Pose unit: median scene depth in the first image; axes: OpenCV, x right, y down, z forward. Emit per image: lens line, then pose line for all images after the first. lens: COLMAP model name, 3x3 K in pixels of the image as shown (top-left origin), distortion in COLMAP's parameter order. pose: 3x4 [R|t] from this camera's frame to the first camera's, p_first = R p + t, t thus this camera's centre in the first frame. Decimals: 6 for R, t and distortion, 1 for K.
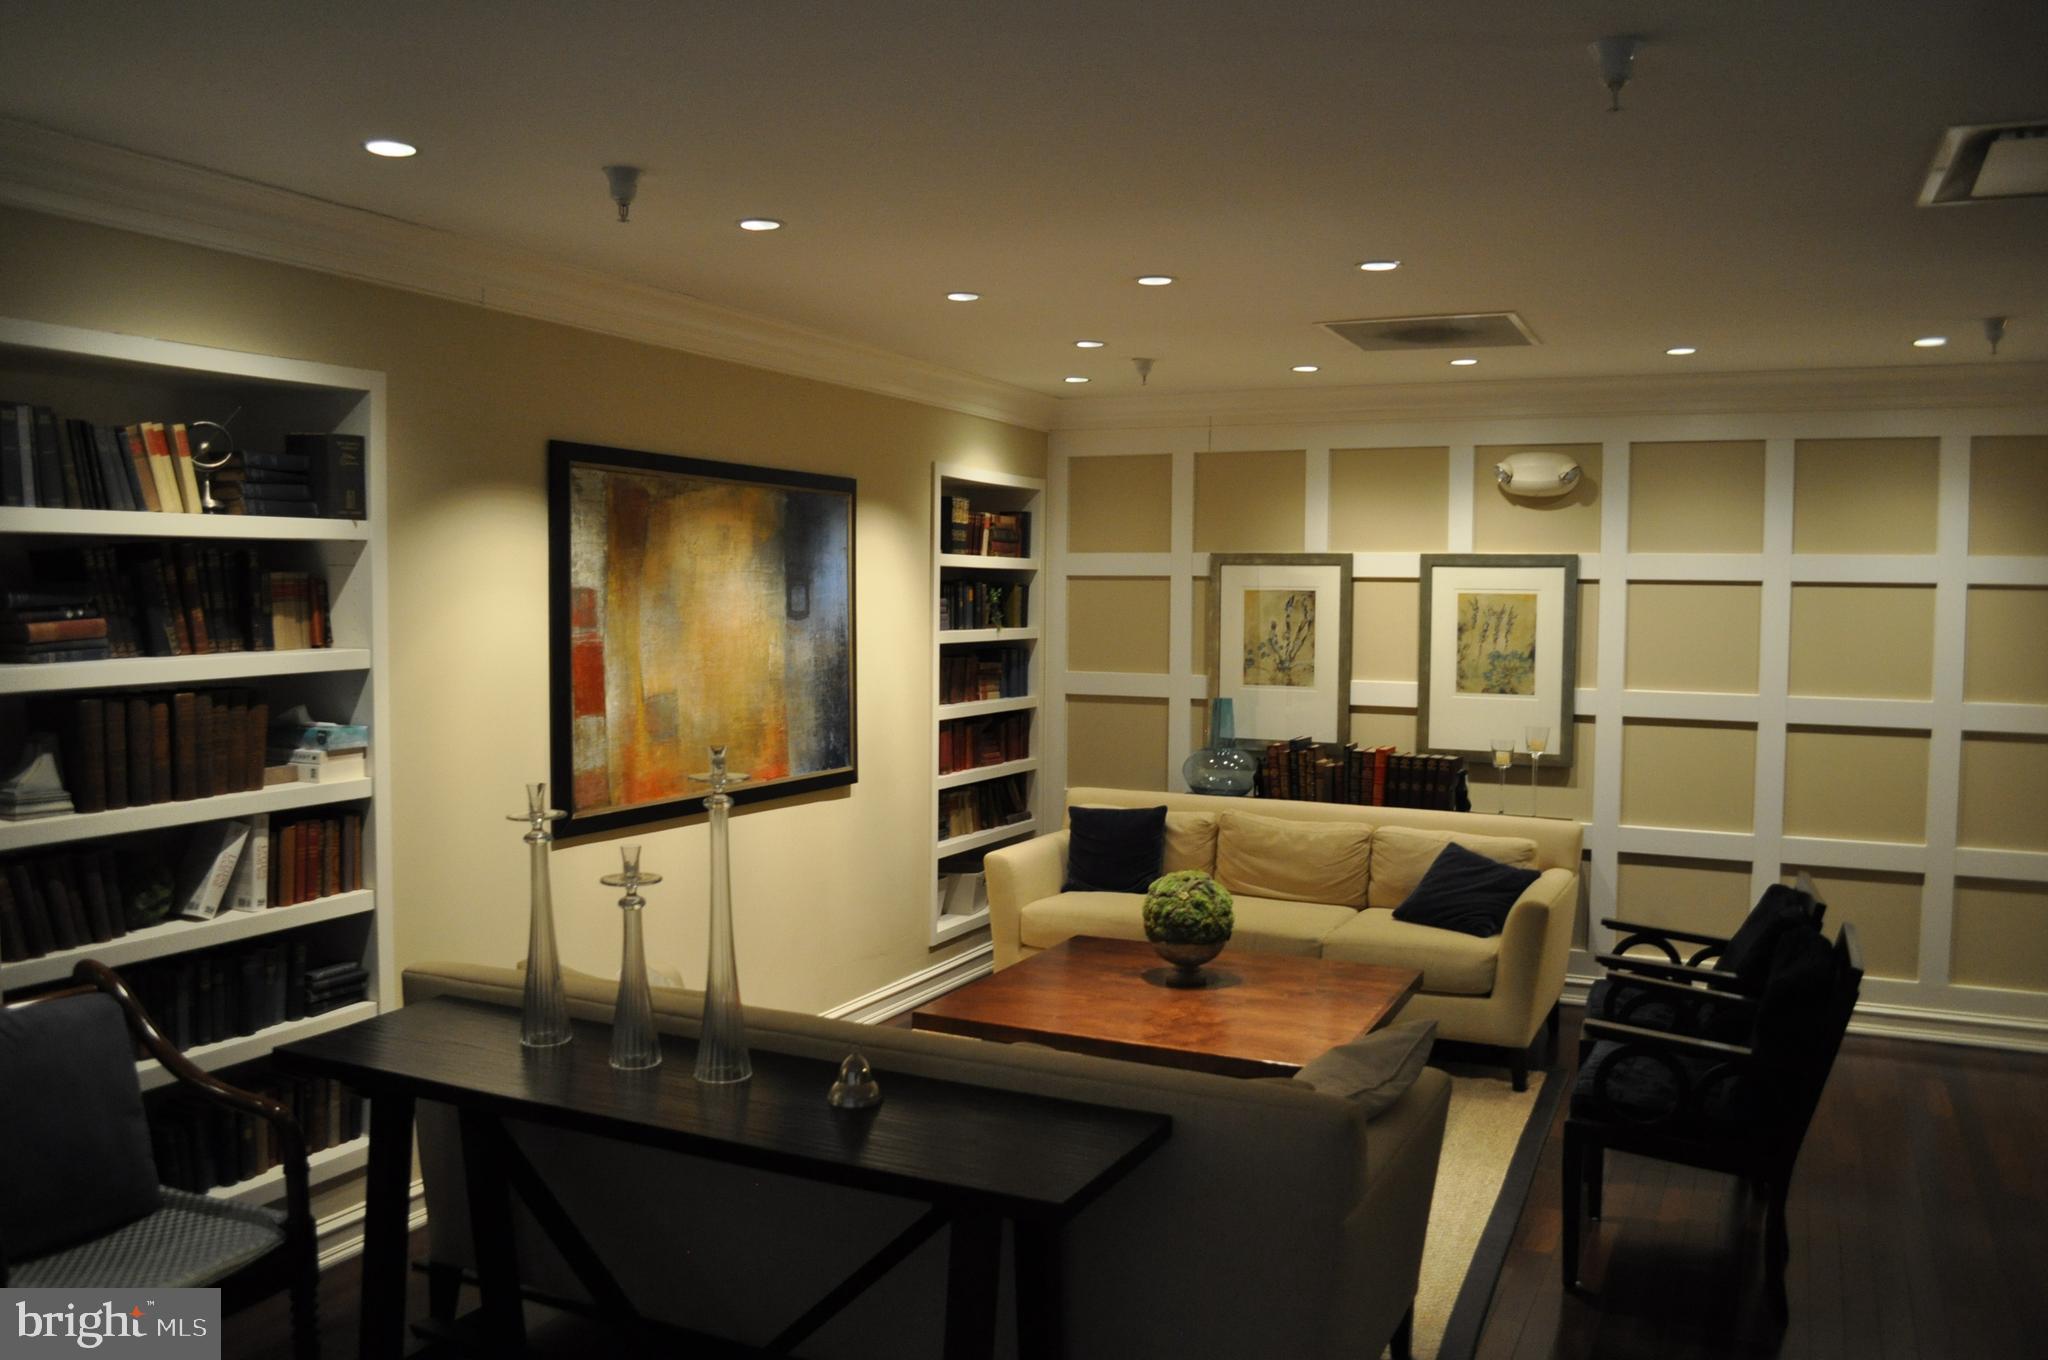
lens RADIAL K [[1617.4, 0, 1015.4], [0, 1617.4, 678.0], [0, 0, 1]] dist [-0.050053, -0.001000]
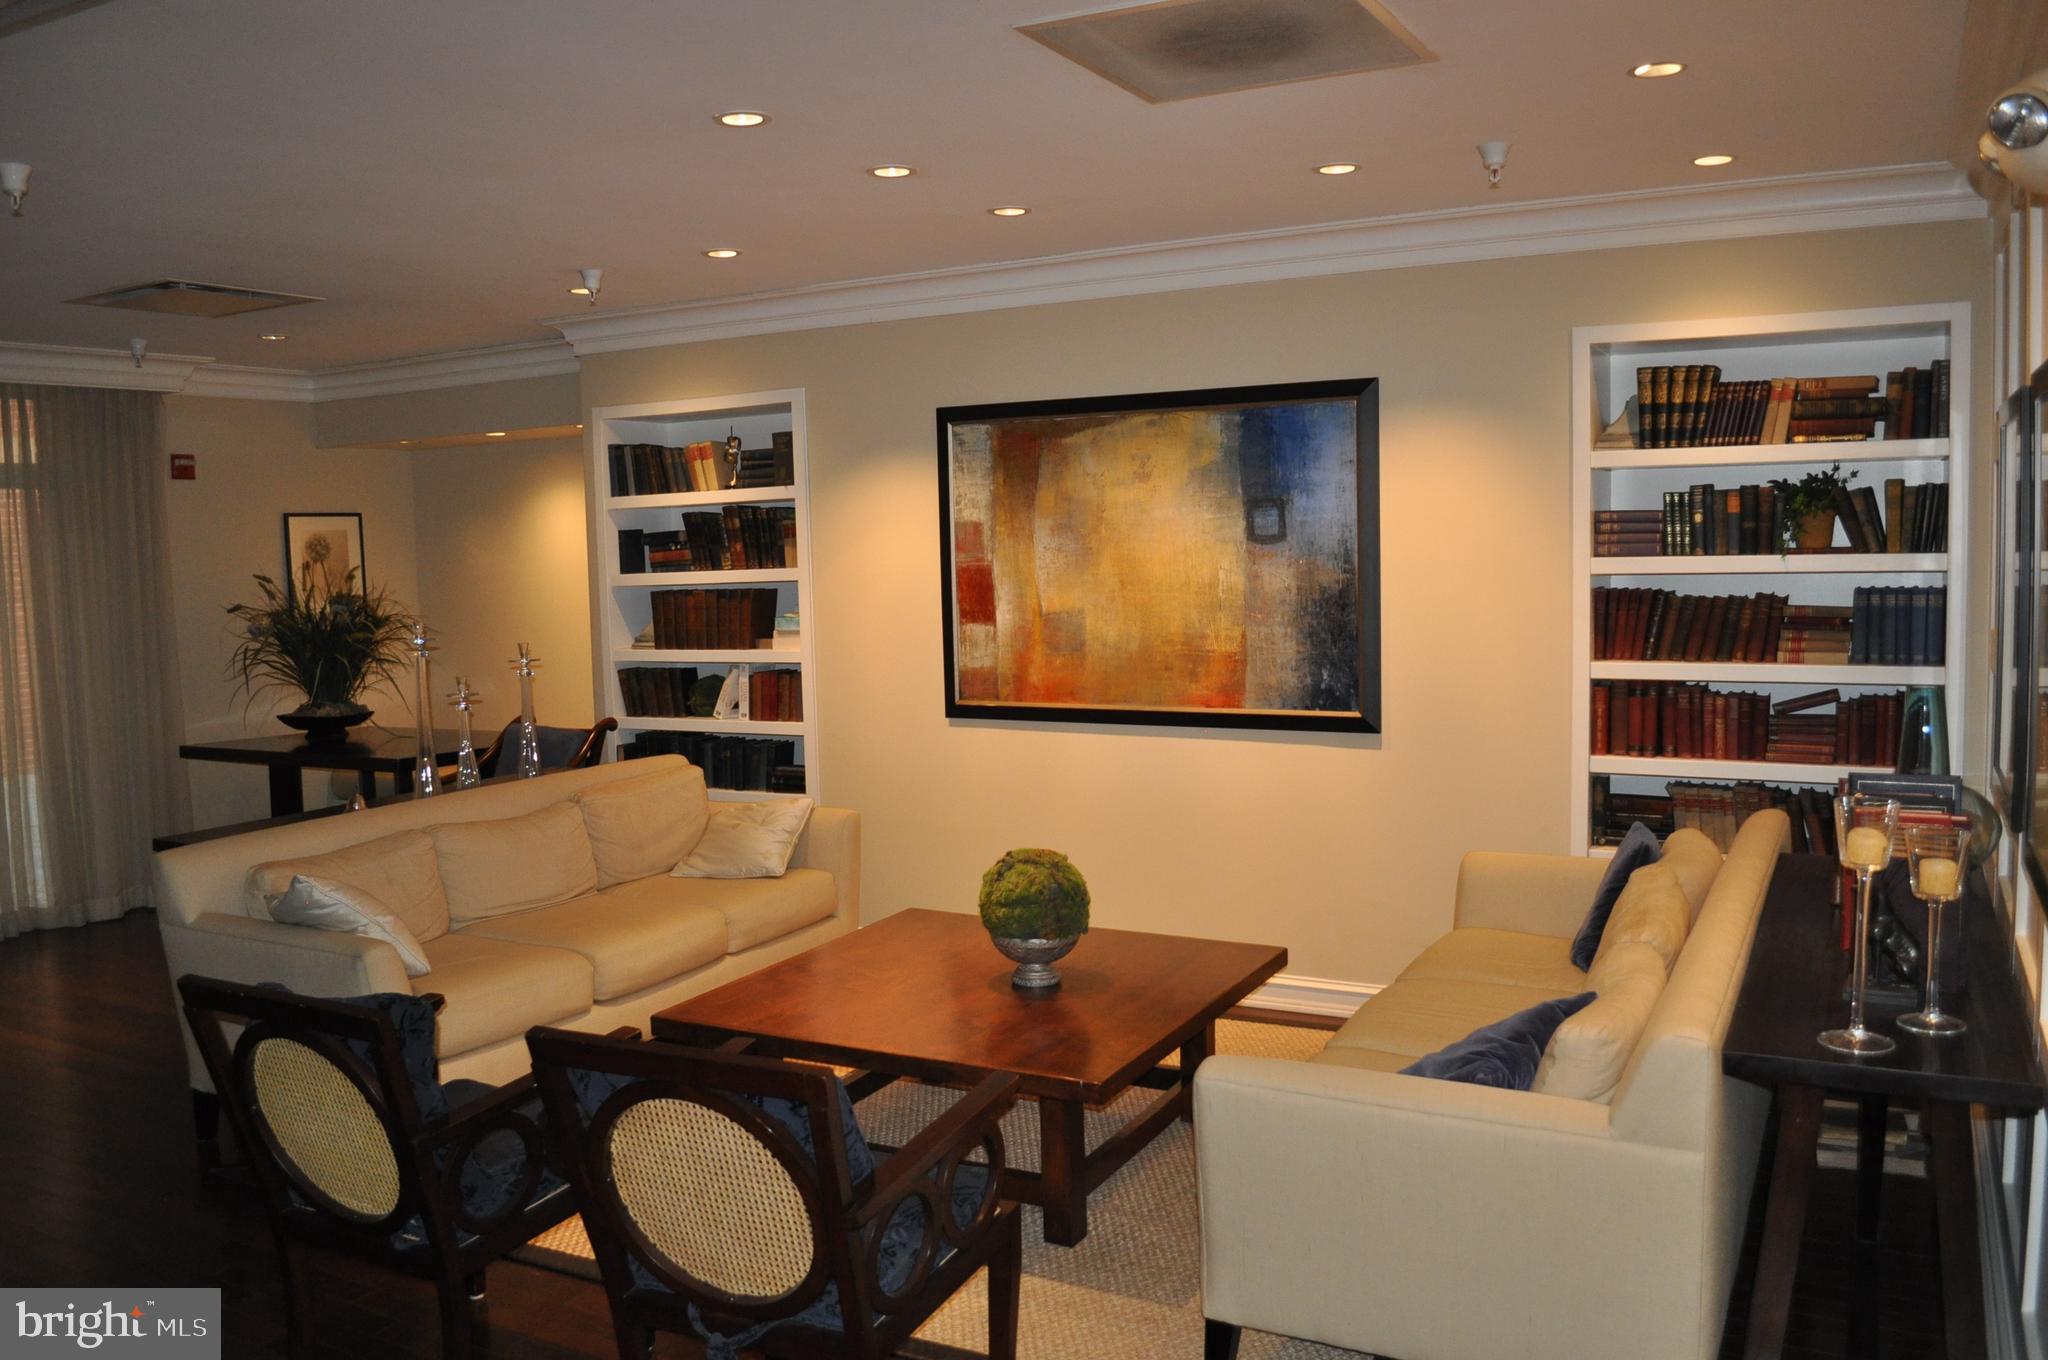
lens RADIAL K [[1617.4, 0, 1015.4], [0, 1617.4, 678.0], [0, 0, 1]] dist [-0.050053, -0.001000]
pose [[-0.047507, 0.074977, -0.996053, 0.921254], [-0.028431, 0.996673, 0.076380, -0.029543], [0.998466, 0.031948, -0.045218, 1.022265]]
